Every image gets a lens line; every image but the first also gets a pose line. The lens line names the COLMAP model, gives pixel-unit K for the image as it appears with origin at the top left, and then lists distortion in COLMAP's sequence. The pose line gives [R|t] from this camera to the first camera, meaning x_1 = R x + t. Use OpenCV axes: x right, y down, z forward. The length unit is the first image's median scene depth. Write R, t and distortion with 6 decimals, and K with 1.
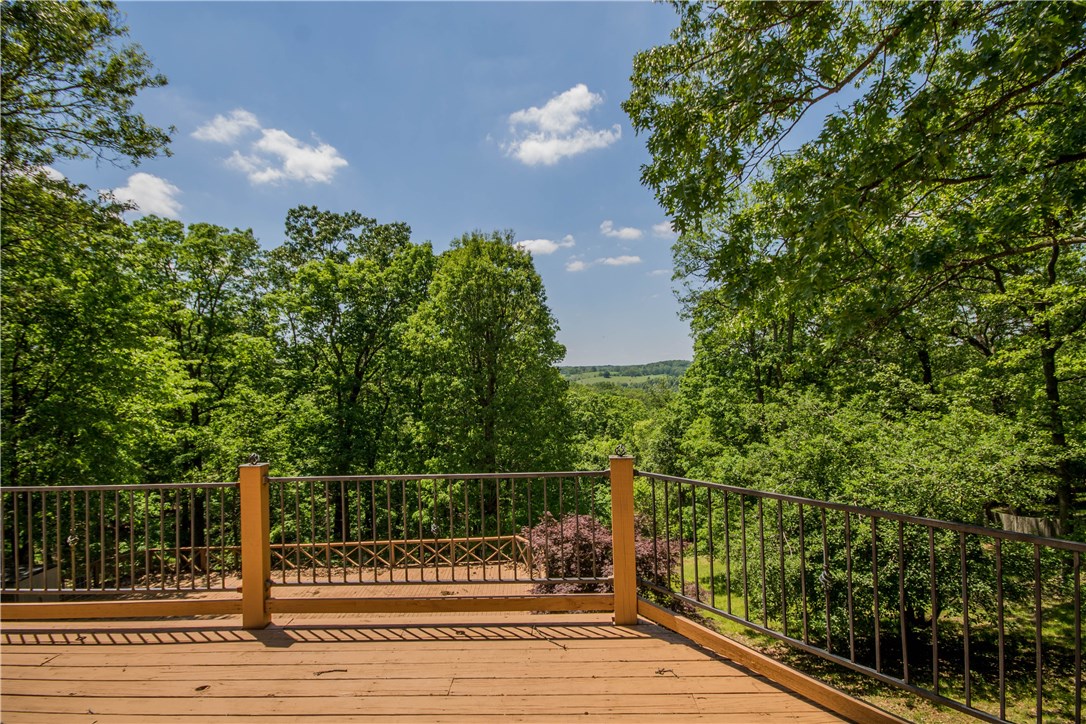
lens RADIAL K [[519.0, 0, 540.7], [0, 519.0, 364.7], [0, 0, 1]] dist [-0.002766, -0.000231]
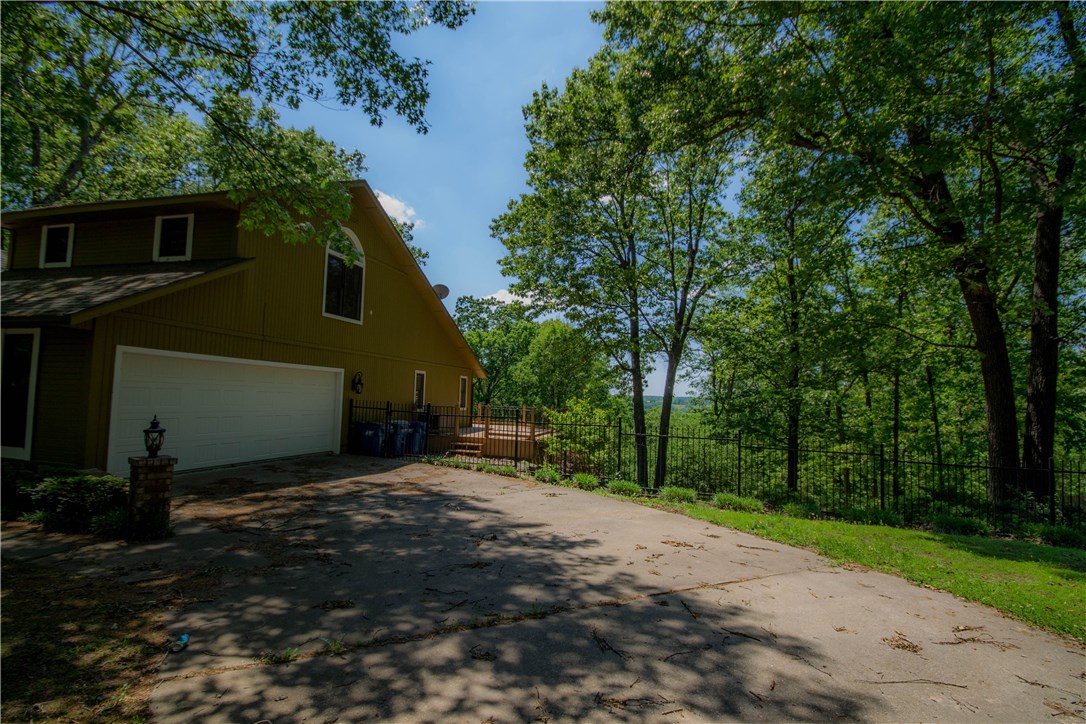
lens RADIAL K [[519.0, 0, 543.3], [0, 519.0, 364.4], [0, 0, 1]] dist [-0.002766, -0.000231]
pose [[0.971163, 0.044983, -0.234136, 0.305552], [-0.056344, 0.997525, -0.042059, -0.019897], [0.231665, 0.054039, 0.971294, -0.878853]]
